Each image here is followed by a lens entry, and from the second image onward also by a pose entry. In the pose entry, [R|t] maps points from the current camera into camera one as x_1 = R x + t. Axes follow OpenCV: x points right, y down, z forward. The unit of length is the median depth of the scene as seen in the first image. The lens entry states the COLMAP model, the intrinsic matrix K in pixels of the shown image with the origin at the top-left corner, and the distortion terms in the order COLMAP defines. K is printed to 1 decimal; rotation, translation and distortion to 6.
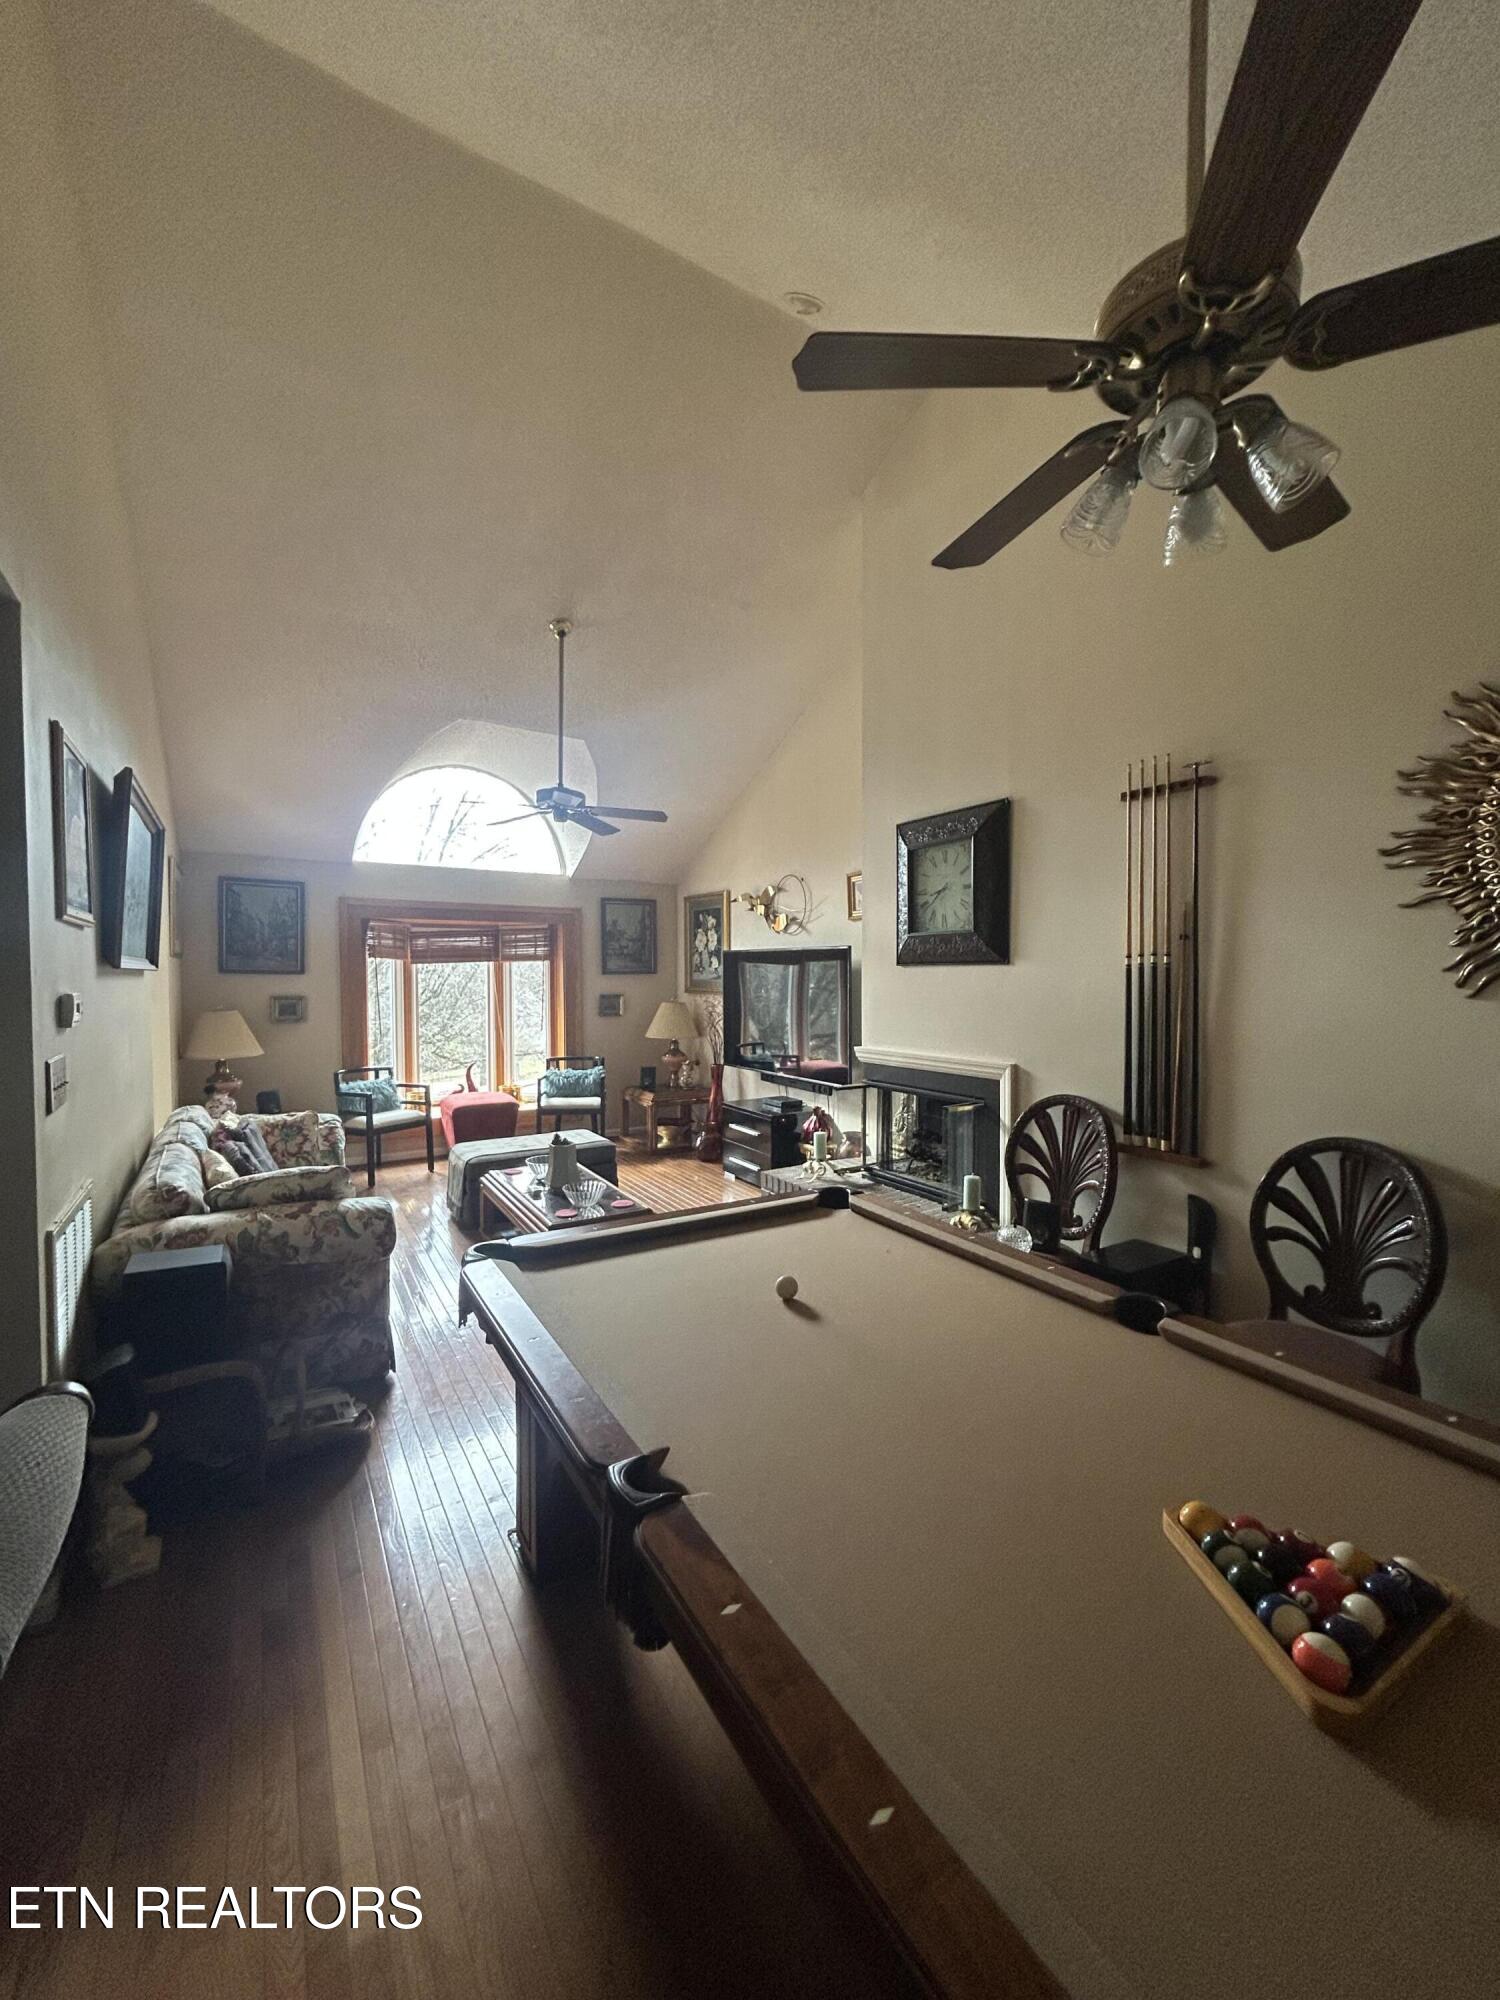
lens RADIAL K [[809.4, 0, 758.0], [0, 809.4, 995.7], [0, 0, 1]] dist [-0.002928, 0.001885]
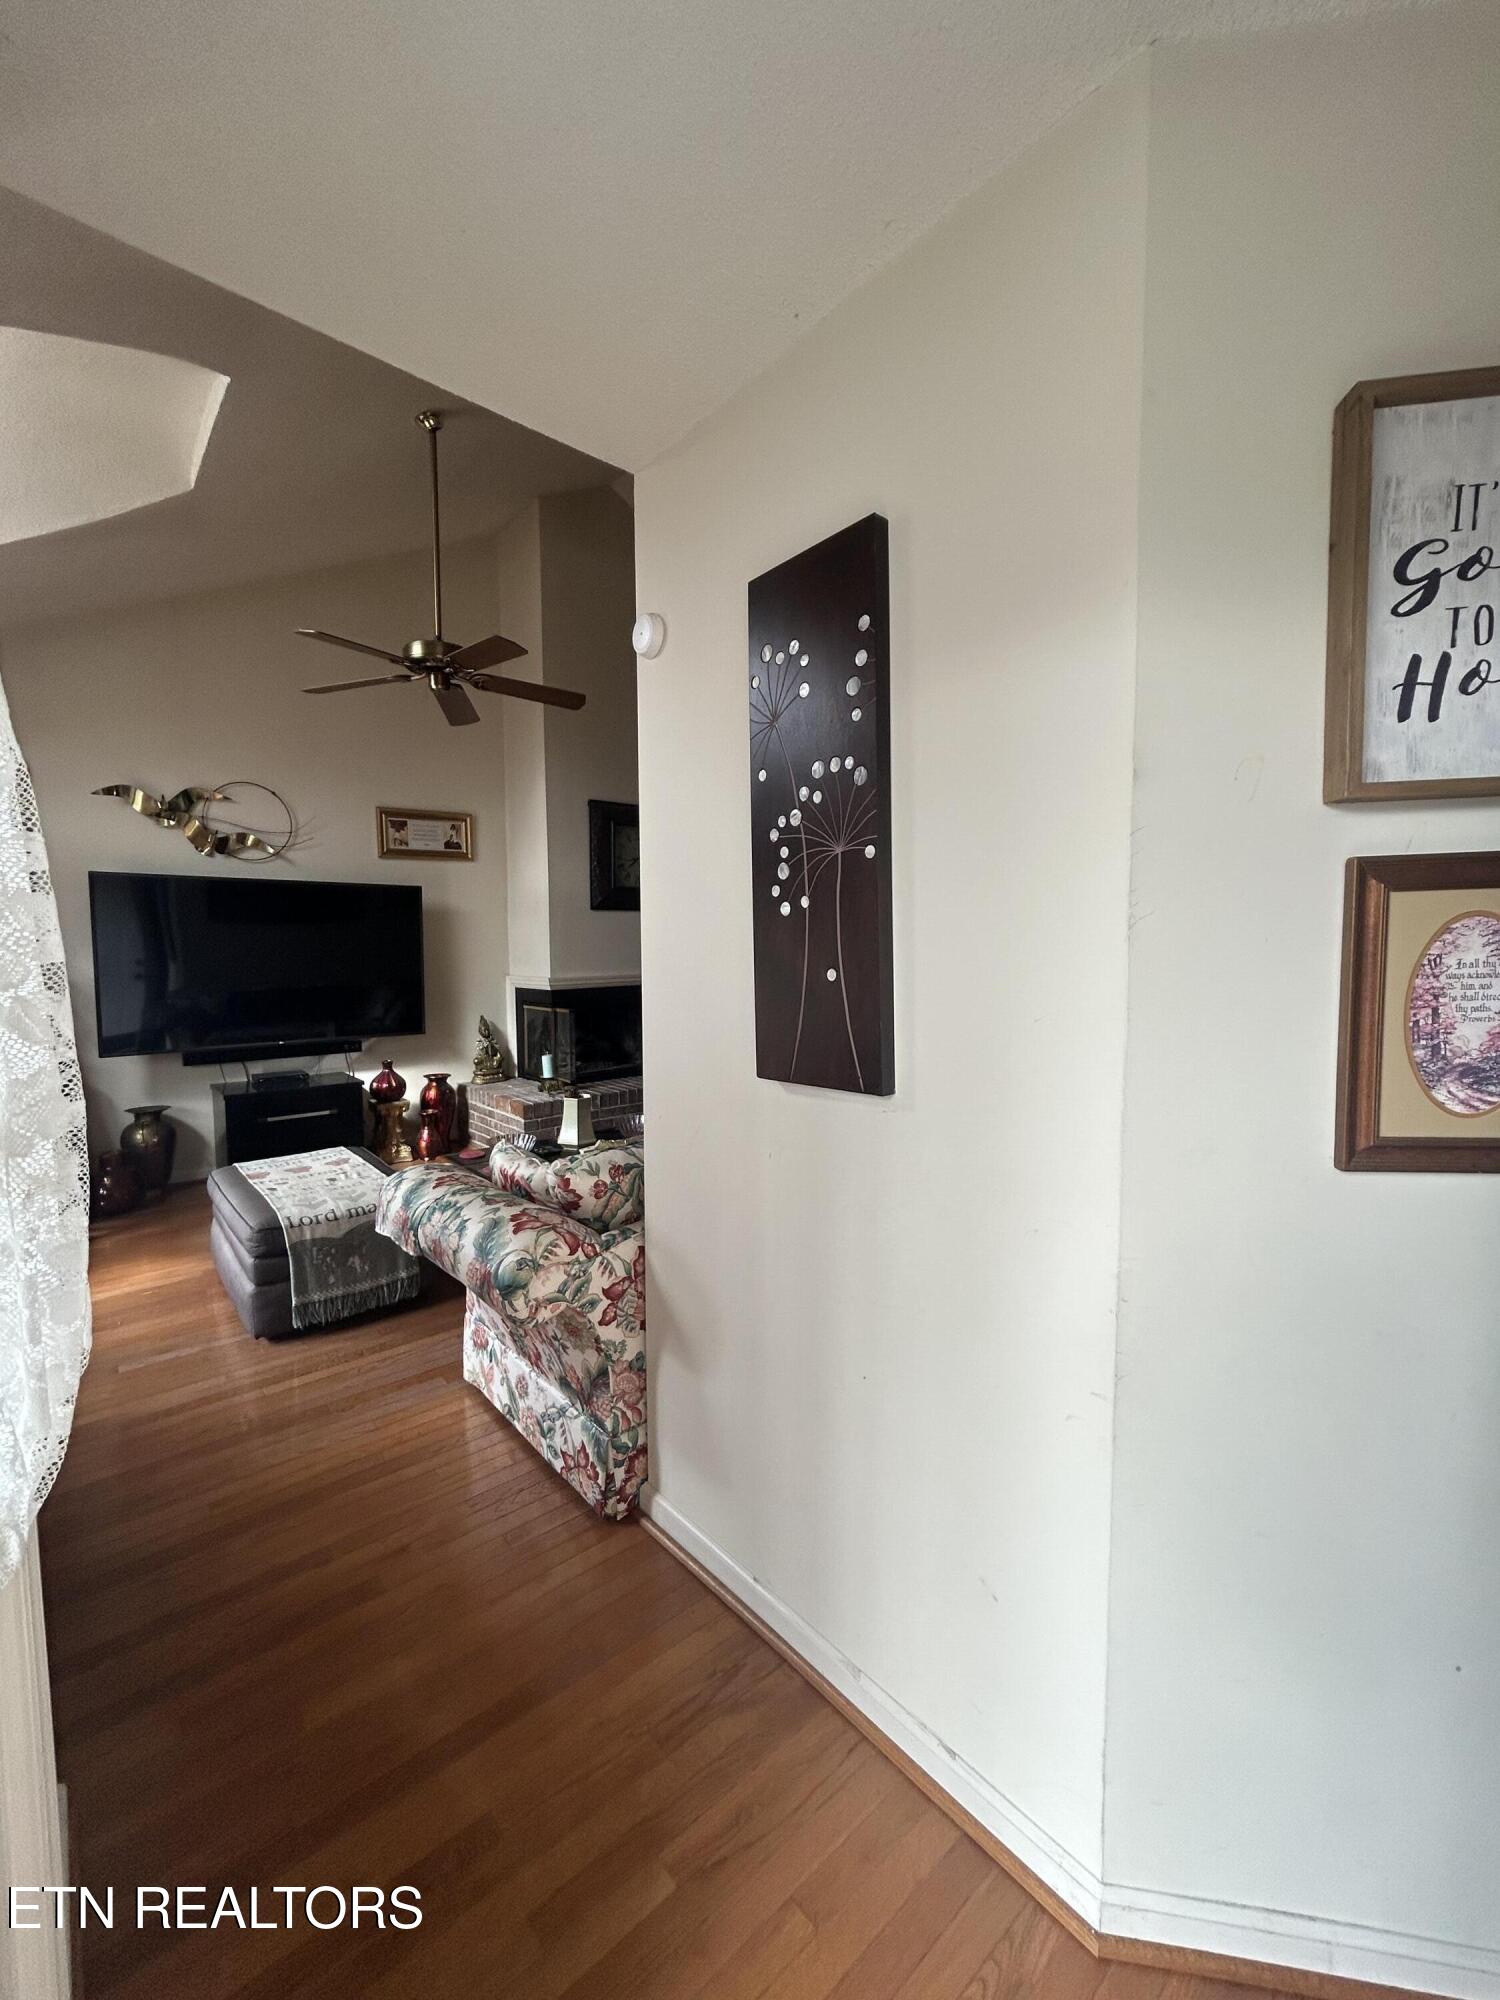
lens RADIAL K [[809.4, 0, 748.1], [0, 809.4, 1007.5], [0, 0, 1]] dist [-0.002928, 0.001885]
pose [[-0.158110, -0.071218, 0.984850, -1.440237], [0.037939, 0.996221, 0.078132, 0.034362], [-0.986692, 0.049718, -0.154810, 1.195899]]
